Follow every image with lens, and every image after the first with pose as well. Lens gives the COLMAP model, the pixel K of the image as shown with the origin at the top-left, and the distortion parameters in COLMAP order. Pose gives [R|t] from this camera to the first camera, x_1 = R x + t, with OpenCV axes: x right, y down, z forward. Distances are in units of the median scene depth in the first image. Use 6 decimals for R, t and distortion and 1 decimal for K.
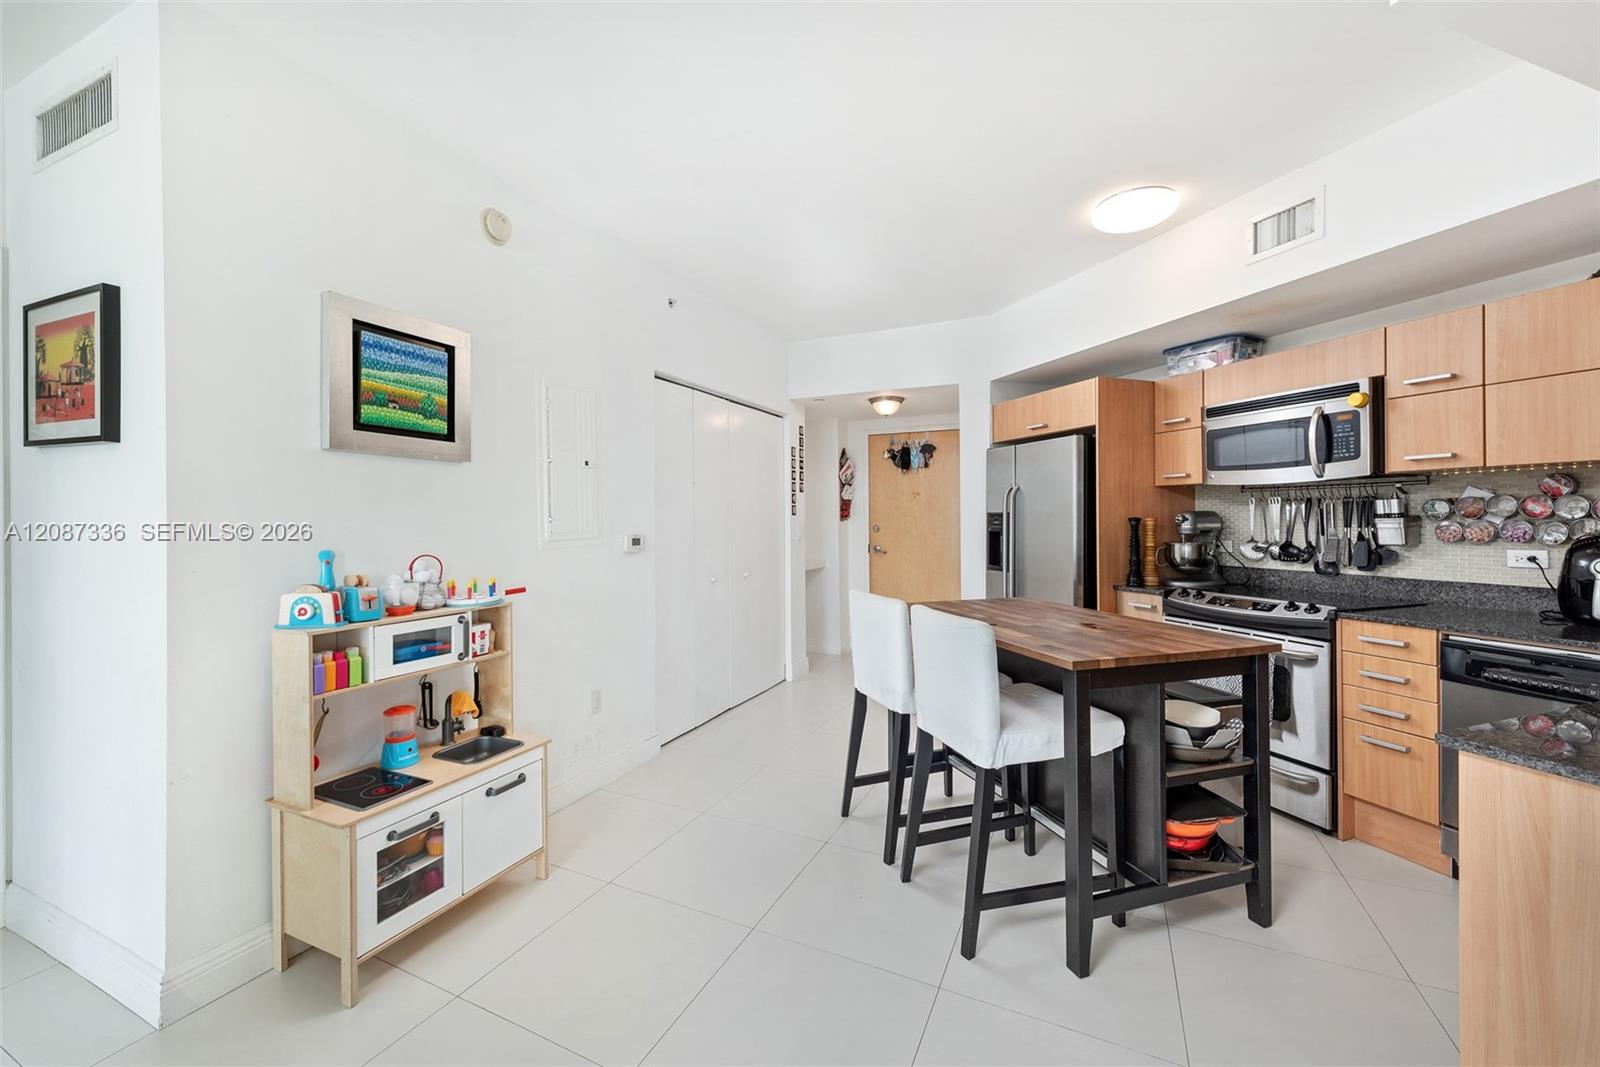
lens RADIAL K [[649.0, 0, 790.9], [0, 649.0, 517.5], [0, 0, 1]] dist [0.014028, -0.003402]
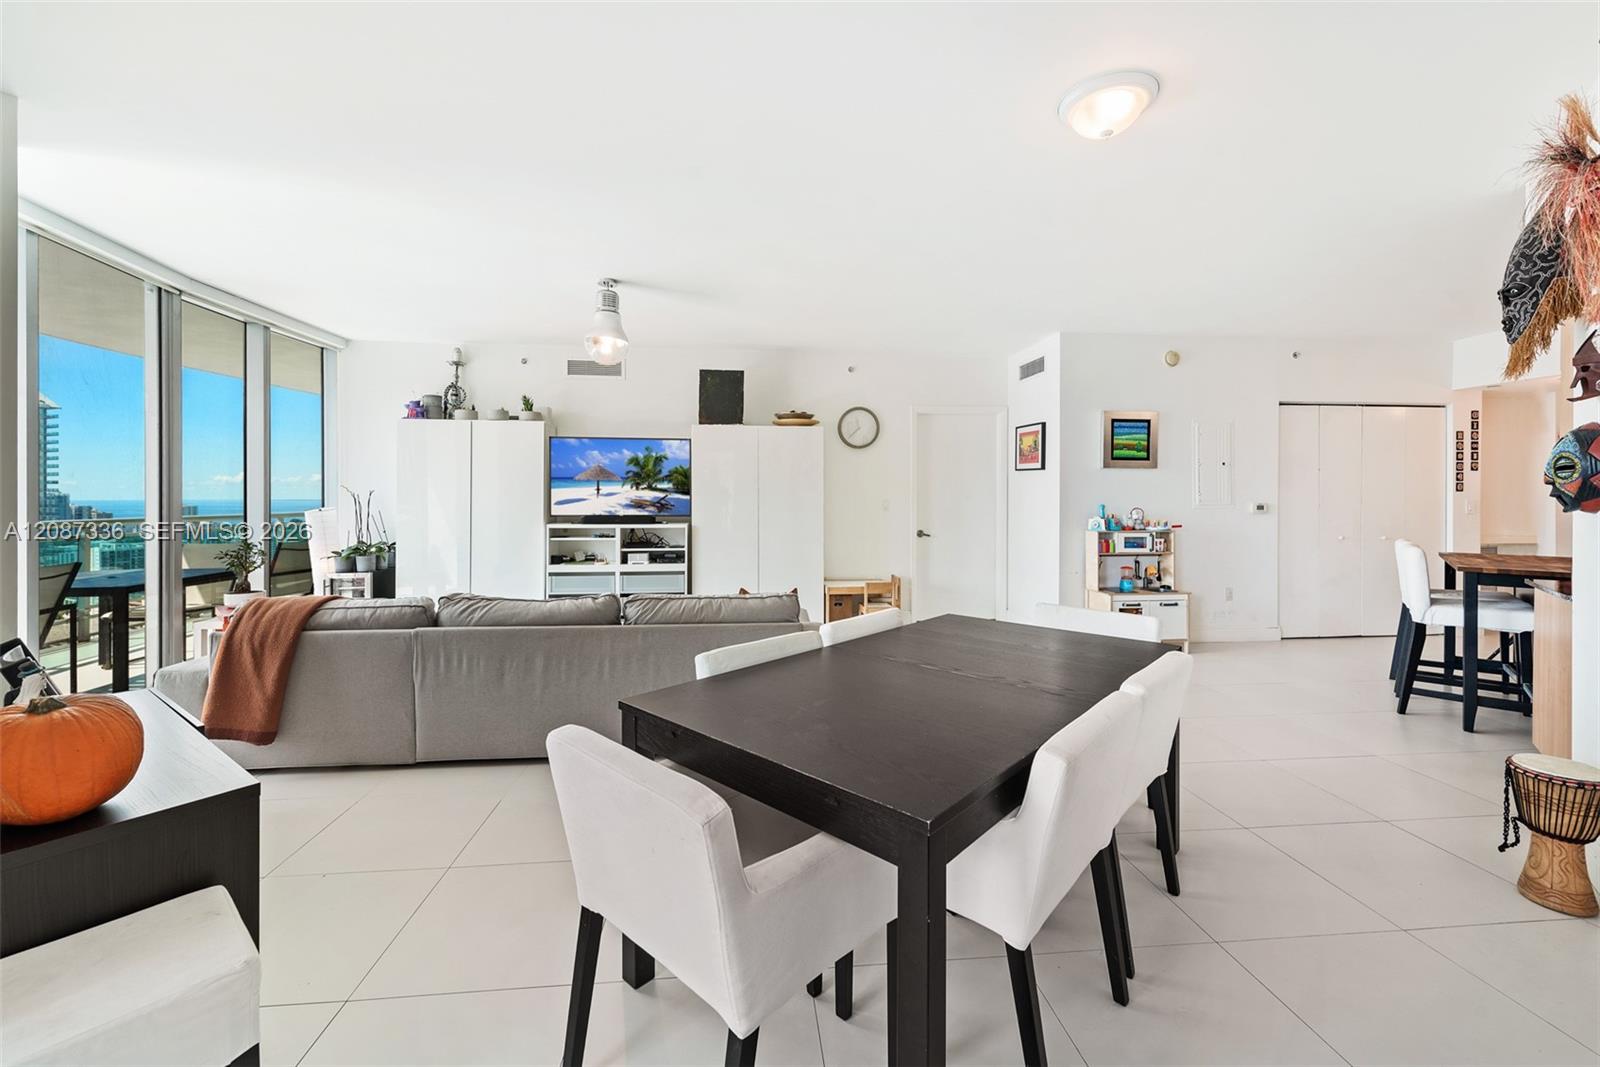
lens RADIAL K [[649.0, 0, 795.8], [0, 649.0, 503.9], [0, 0, 1]] dist [0.014028, -0.003402]
pose [[0.537997, 0.017666, -0.842762, 0.819863], [-0.002385, 0.999808, 0.019436, -0.003232], [0.842943, -0.008446, 0.537936, -1.410084]]
